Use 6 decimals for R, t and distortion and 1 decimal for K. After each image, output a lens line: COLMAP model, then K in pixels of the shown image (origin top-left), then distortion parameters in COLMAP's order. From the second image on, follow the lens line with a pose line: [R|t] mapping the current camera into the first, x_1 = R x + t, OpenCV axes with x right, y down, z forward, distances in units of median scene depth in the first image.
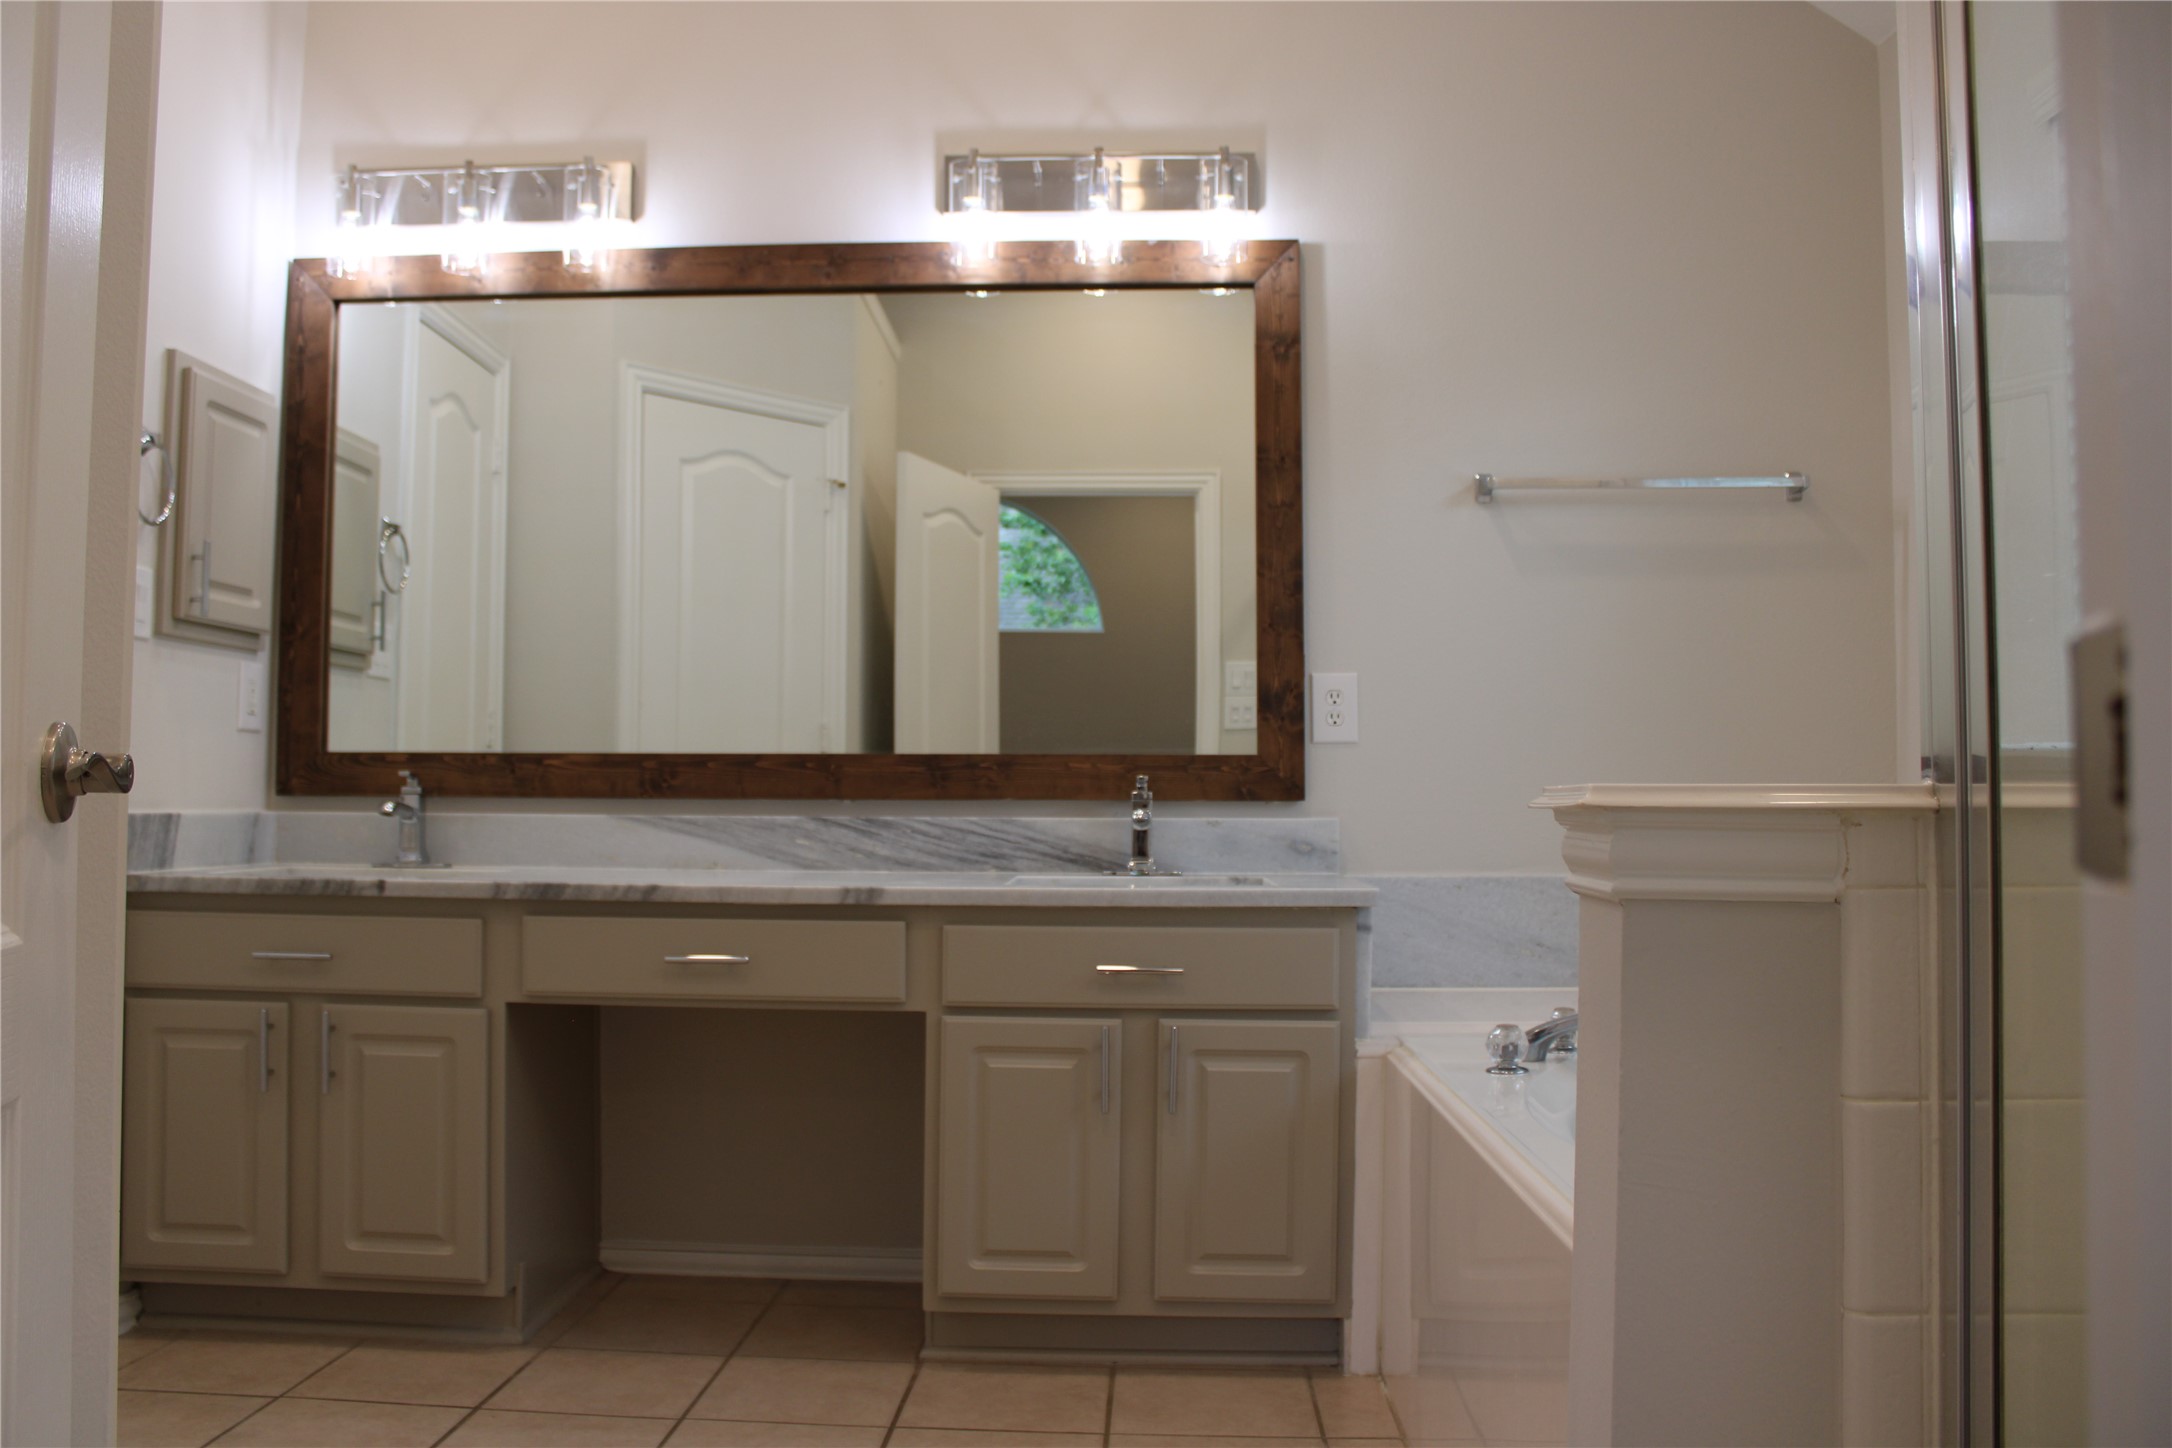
lens RADIAL K [[1791.3, 0, 1059.7], [0, 1791.3, 717.9], [0, 0, 1]] dist [-0.168649, 0.152248]
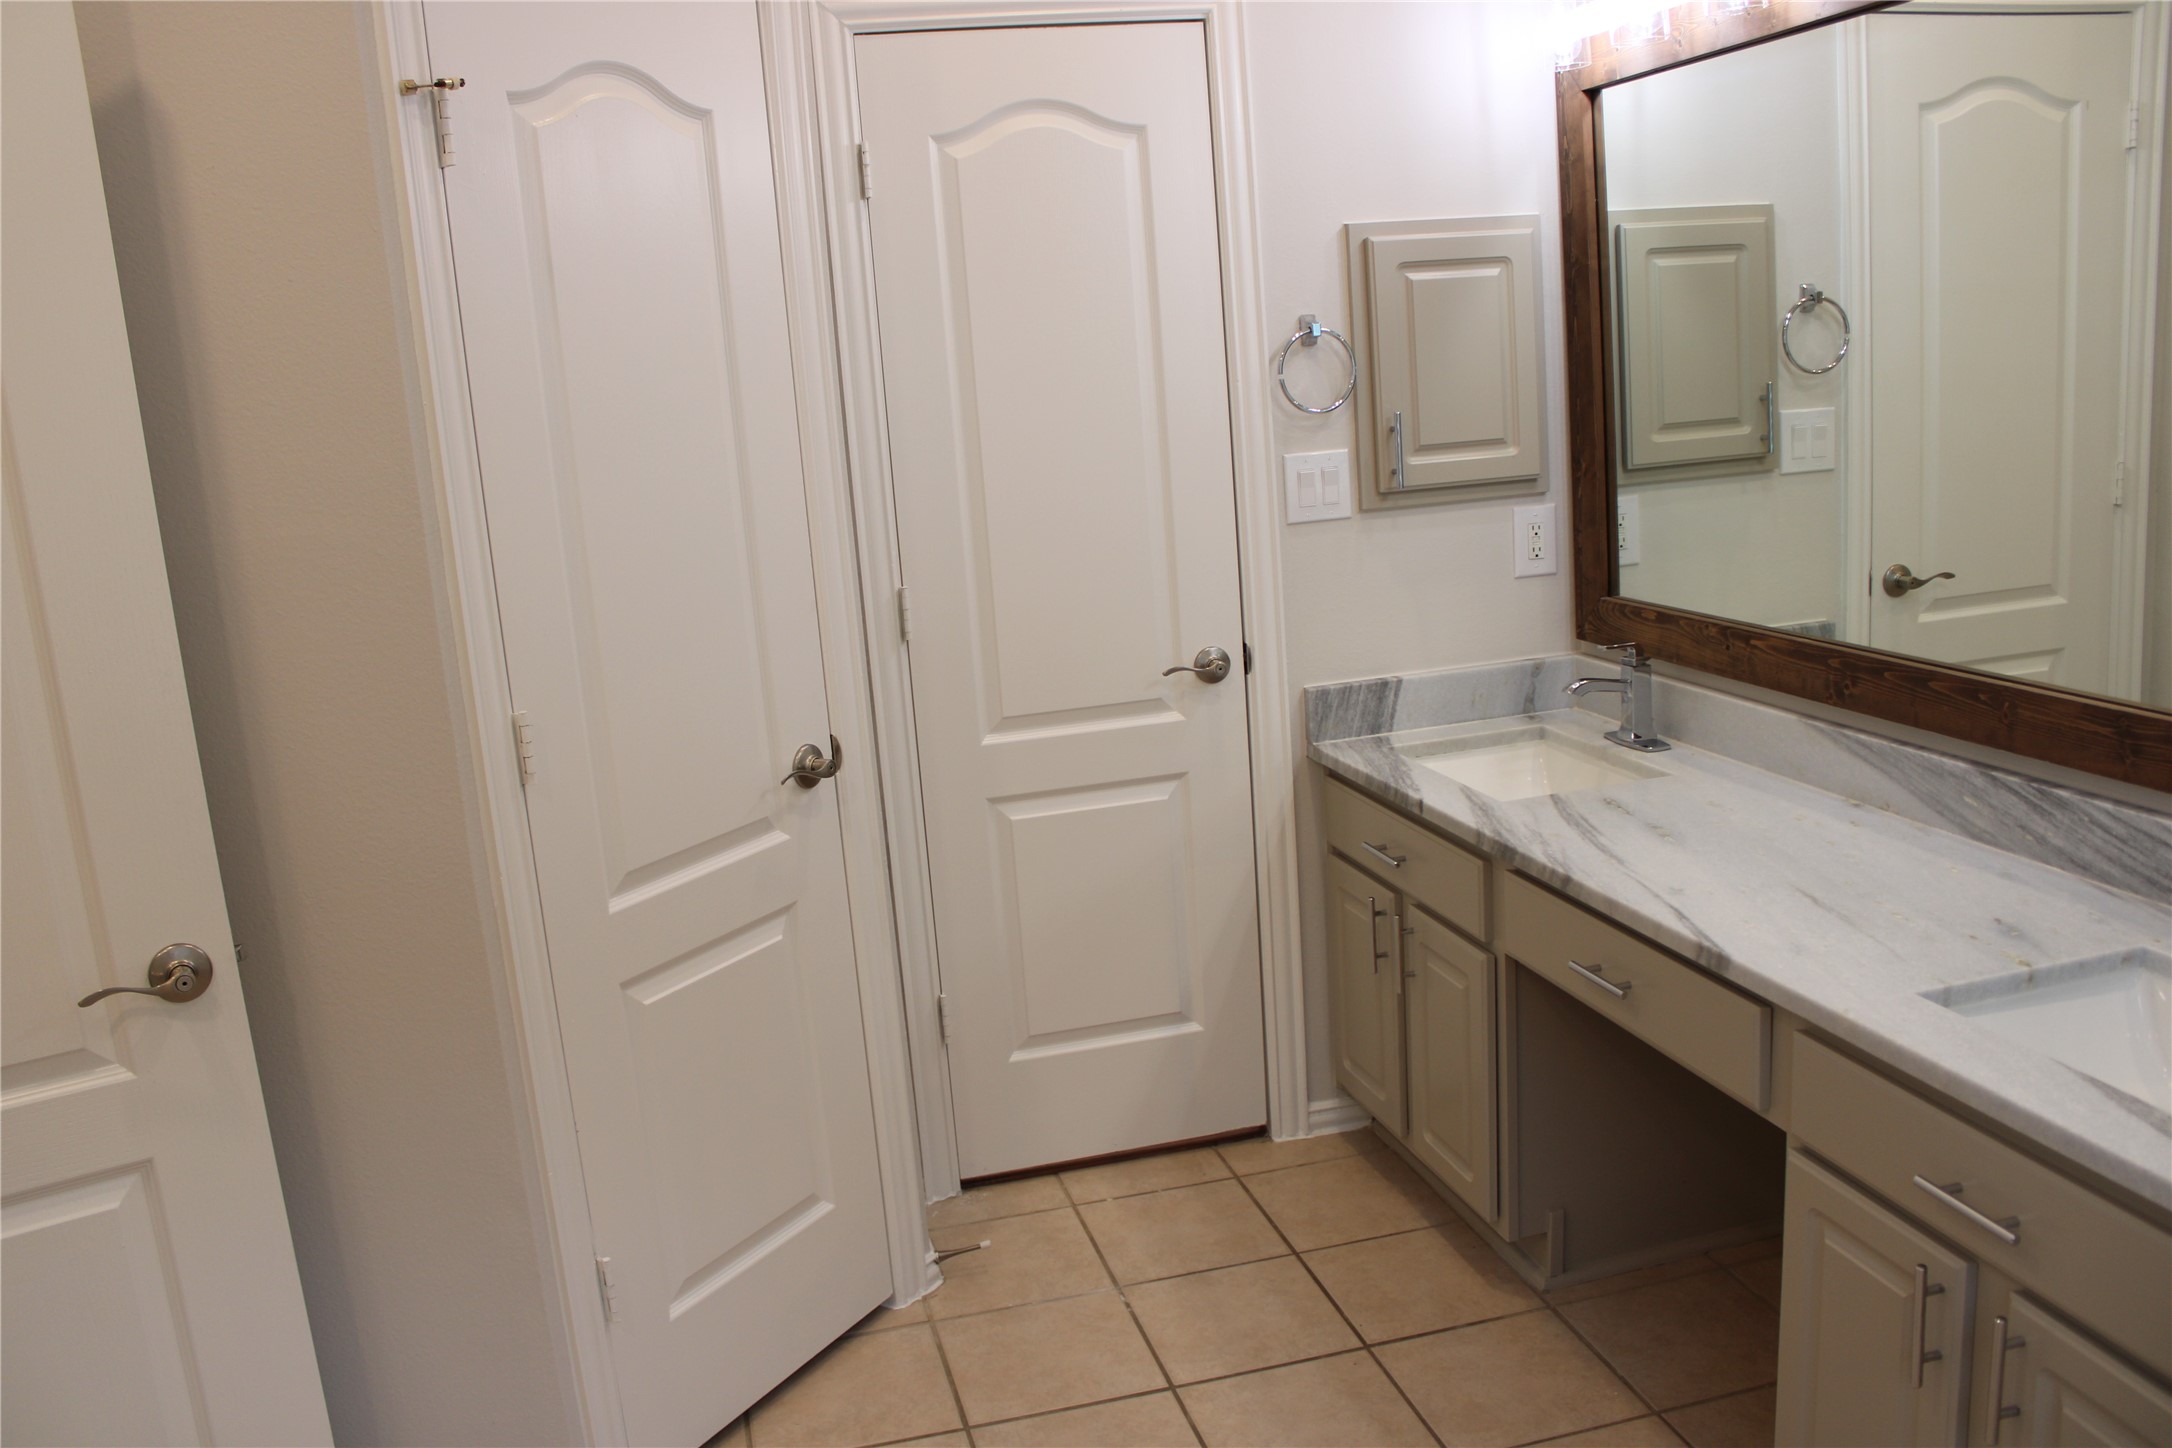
lens RADIAL K [[1791.3, 0, 1059.7], [0, 1791.3, 717.9], [0, 0, 1]] dist [-0.168649, 0.152248]
pose [[0.279420, 0.165935, -0.945722, 0.405471], [0.125742, 0.970147, 0.207372, -0.153280], [0.951900, -0.176861, 0.250214, 0.483332]]
